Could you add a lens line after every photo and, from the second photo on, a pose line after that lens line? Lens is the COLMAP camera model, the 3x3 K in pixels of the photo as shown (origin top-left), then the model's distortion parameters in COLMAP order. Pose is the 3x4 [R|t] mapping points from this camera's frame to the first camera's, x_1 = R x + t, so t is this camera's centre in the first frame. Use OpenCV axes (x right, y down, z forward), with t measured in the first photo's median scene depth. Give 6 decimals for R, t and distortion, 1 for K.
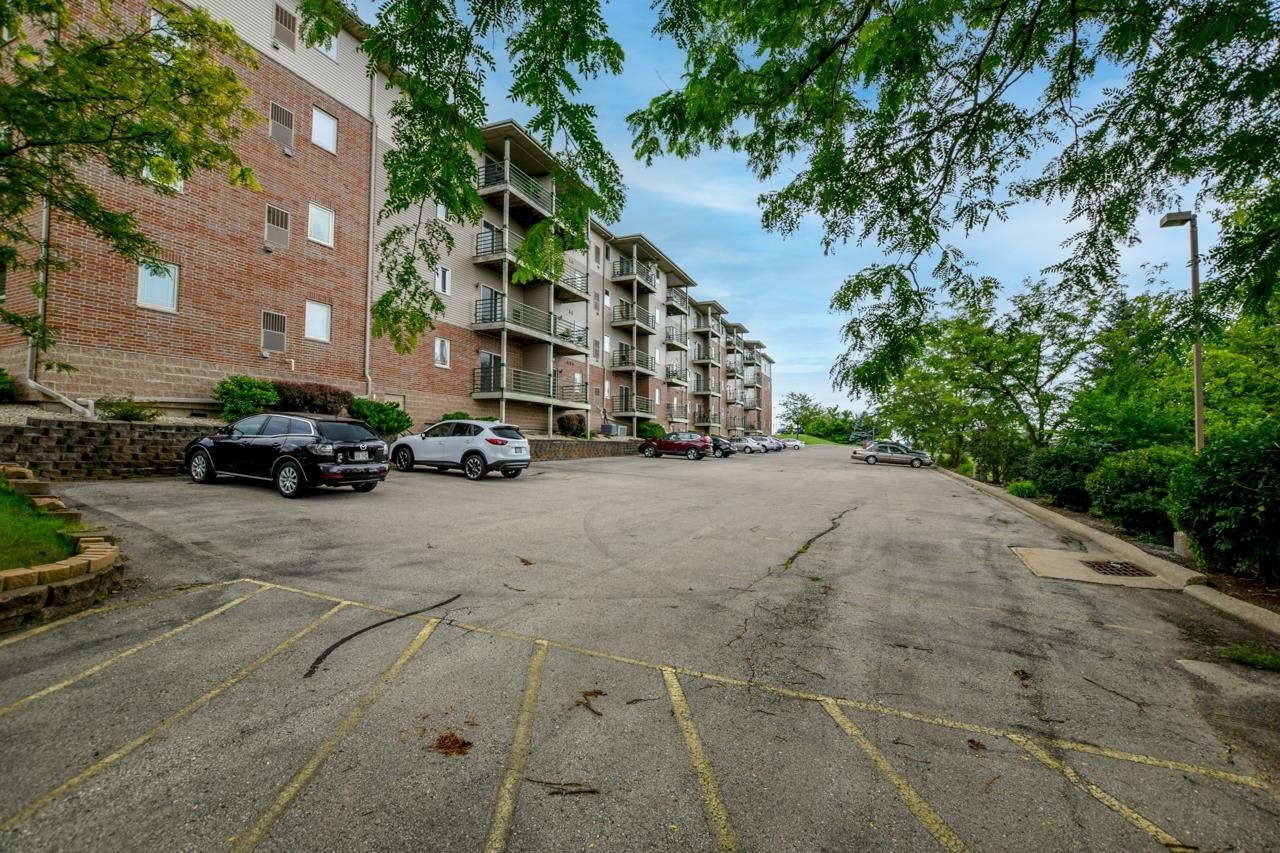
lens RADIAL K [[560.2, 0, 644.9], [0, 560.2, 427.9], [0, 0, 1]] dist [-0.037359, 0.006194]
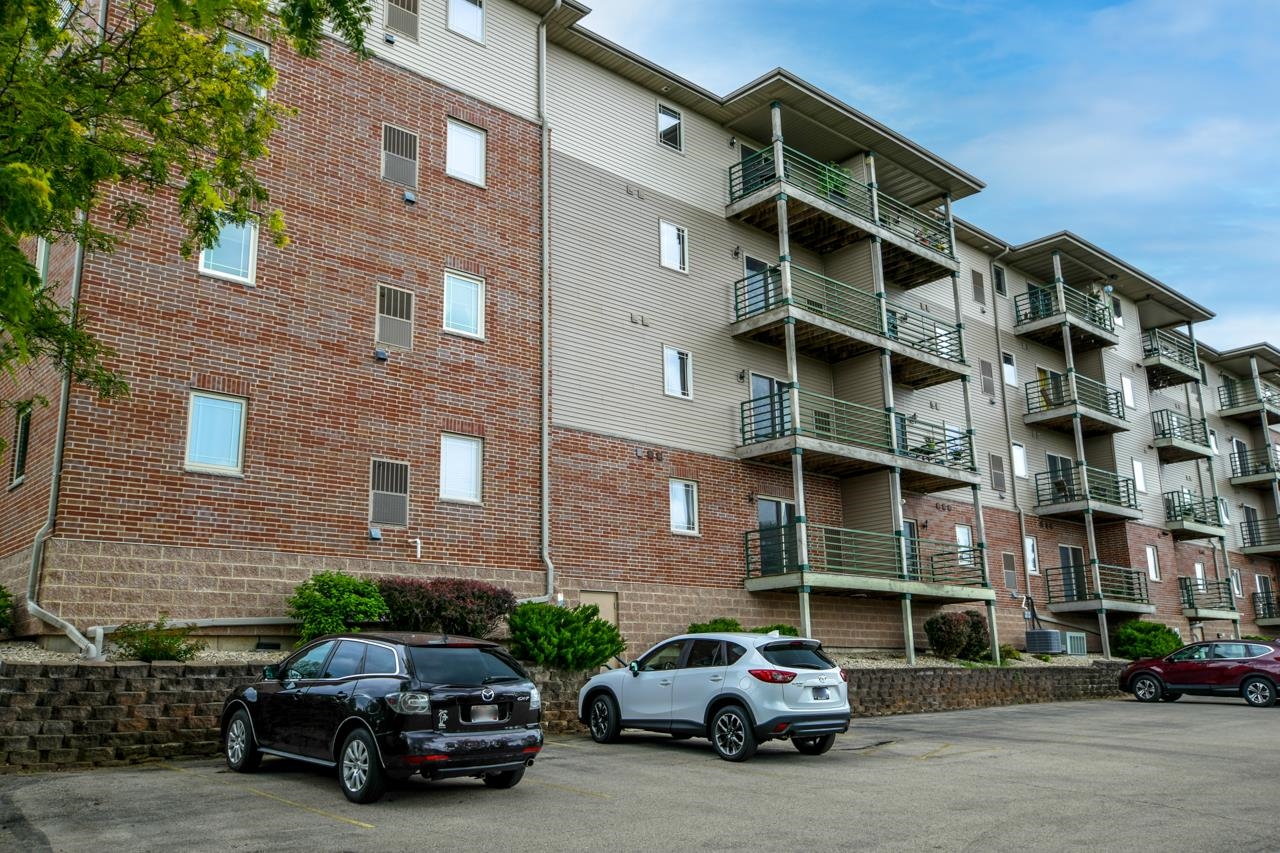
lens RADIAL K [[1056.2, 0, 651.0], [0, 1056.2, 434.1], [0, 0, 1]] dist [0.004941, 0.020353]
pose [[0.908339, -0.123389, -0.399619, 0.023991], [0.042071, 0.977600, -0.206222, 0.004484], [0.416113, 0.170507, 0.893184, 0.115569]]
